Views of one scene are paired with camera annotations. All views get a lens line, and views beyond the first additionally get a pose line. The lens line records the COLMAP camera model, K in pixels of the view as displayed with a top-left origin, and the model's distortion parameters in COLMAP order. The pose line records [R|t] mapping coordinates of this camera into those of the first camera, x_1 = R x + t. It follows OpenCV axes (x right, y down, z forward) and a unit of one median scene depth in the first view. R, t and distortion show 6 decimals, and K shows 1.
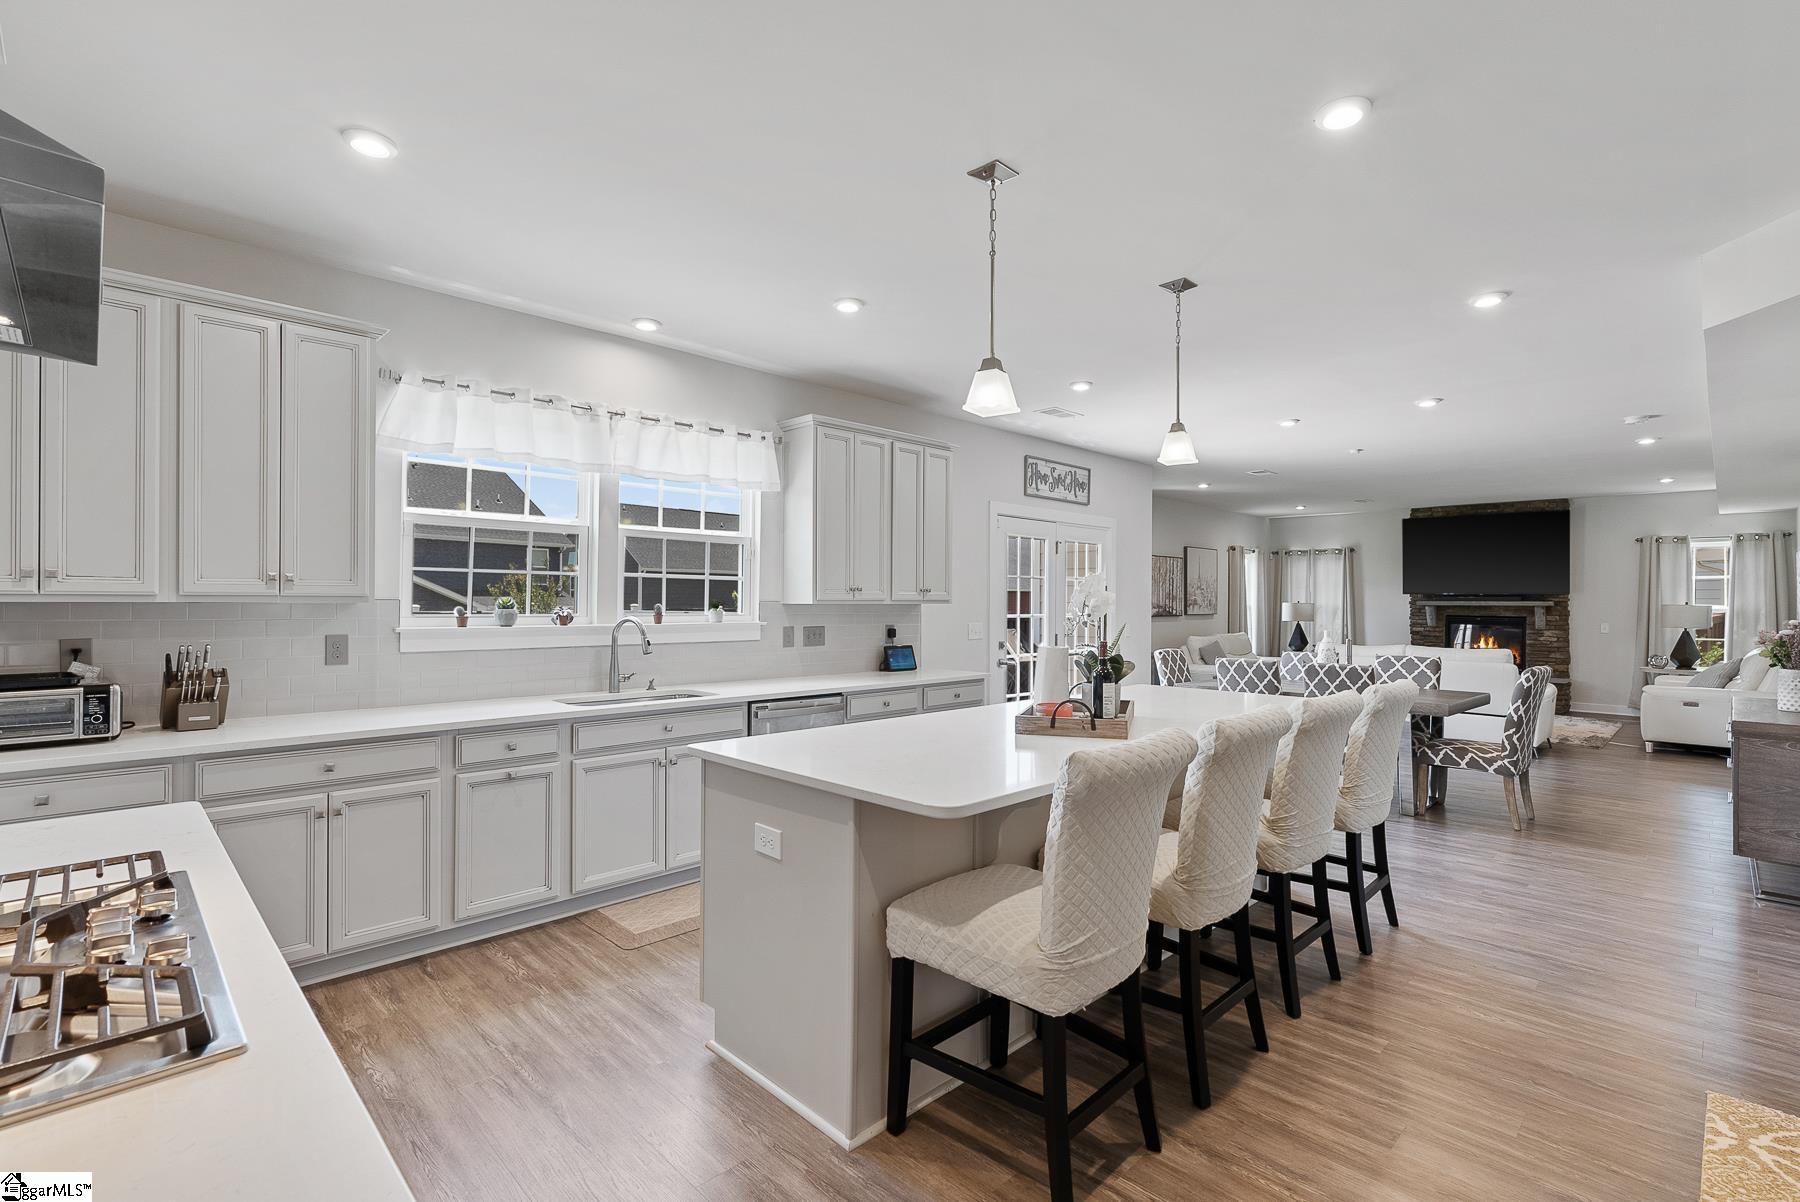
lens RADIAL K [[825.9, 0, 903.4], [0, 825.9, 601.7], [0, 0, 1]] dist [-0.011144, 0.003202]
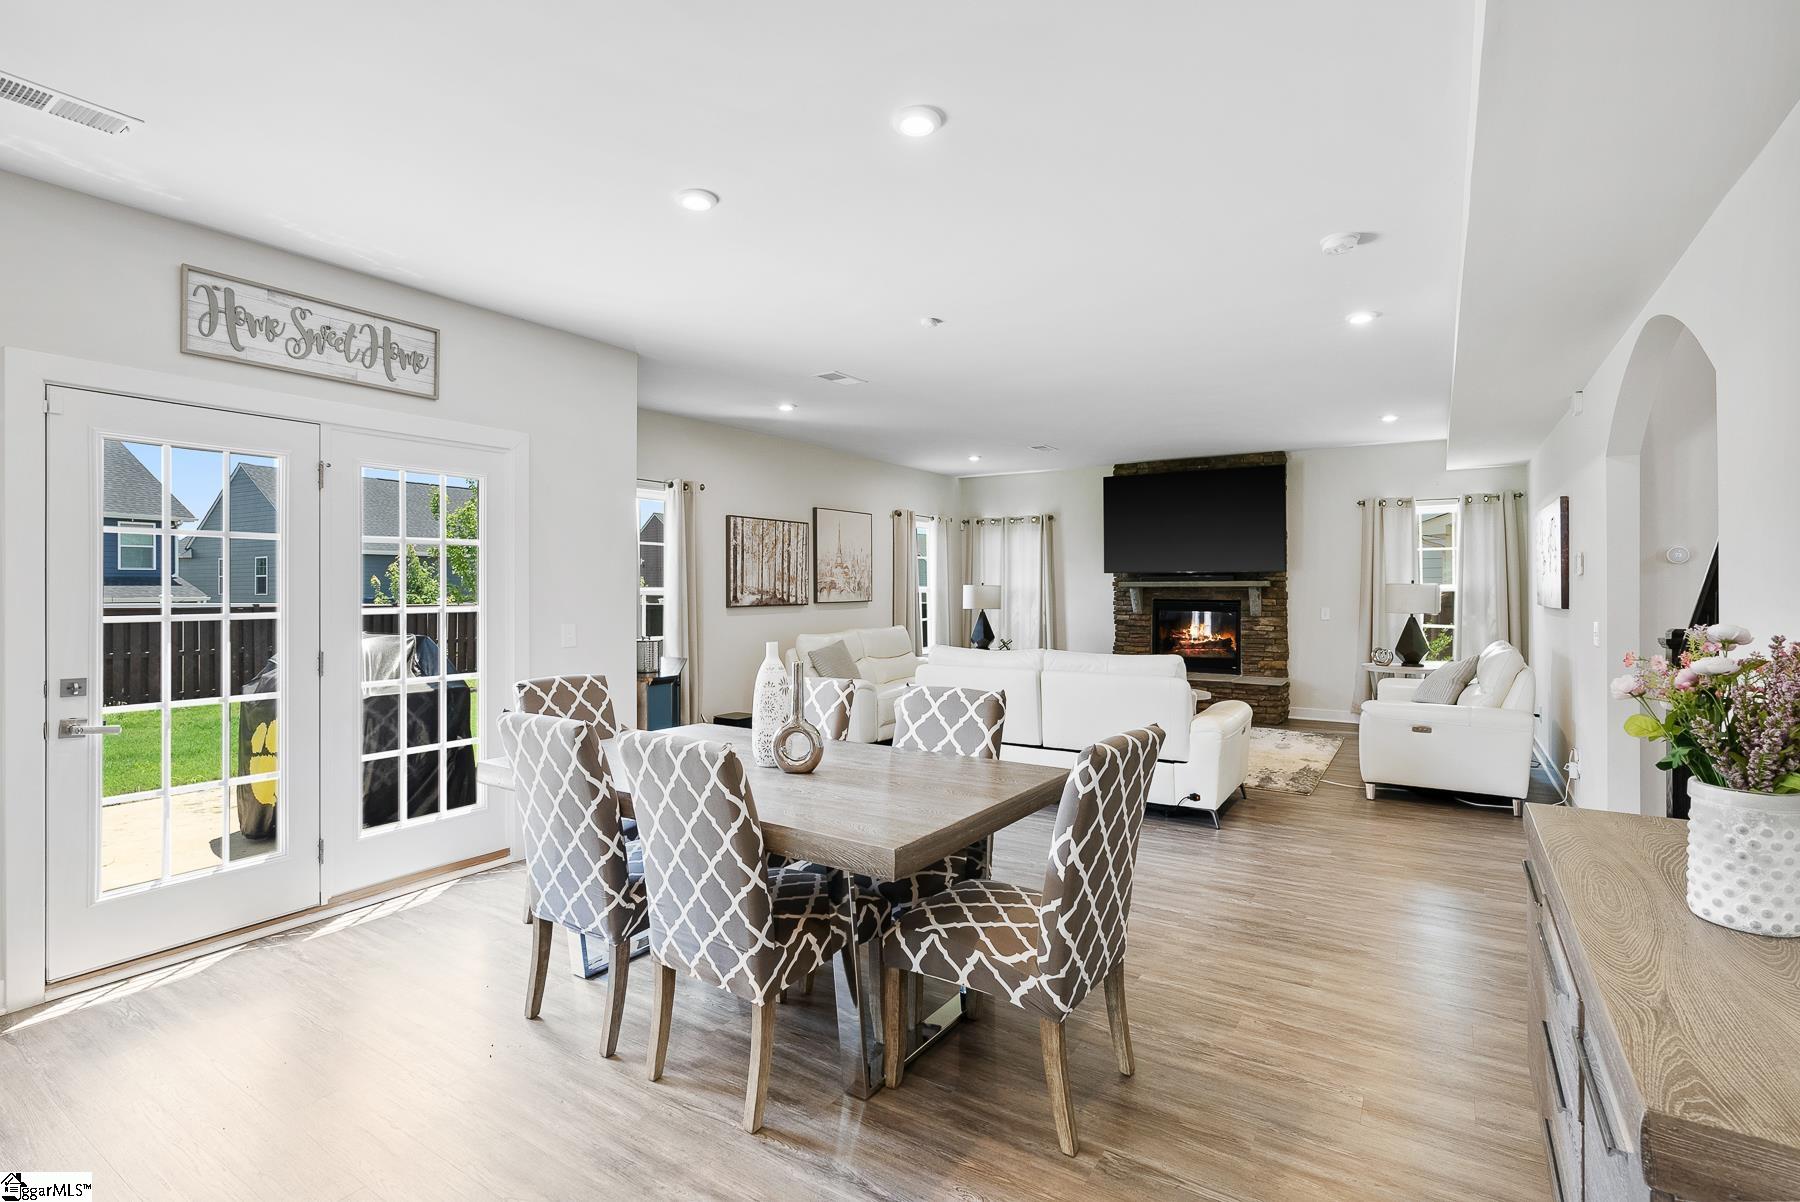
lens RADIAL K [[825.9, 0, 909.4], [0, 825.9, 585.9], [0, 0, 1]] dist [-0.011144, 0.003202]
pose [[0.976093, -0.007554, 0.217222, 0.310853], [0.007715, 0.999970, 0.000104, 0.001957], [-0.217216, 0.001574, 0.976122, 0.332450]]
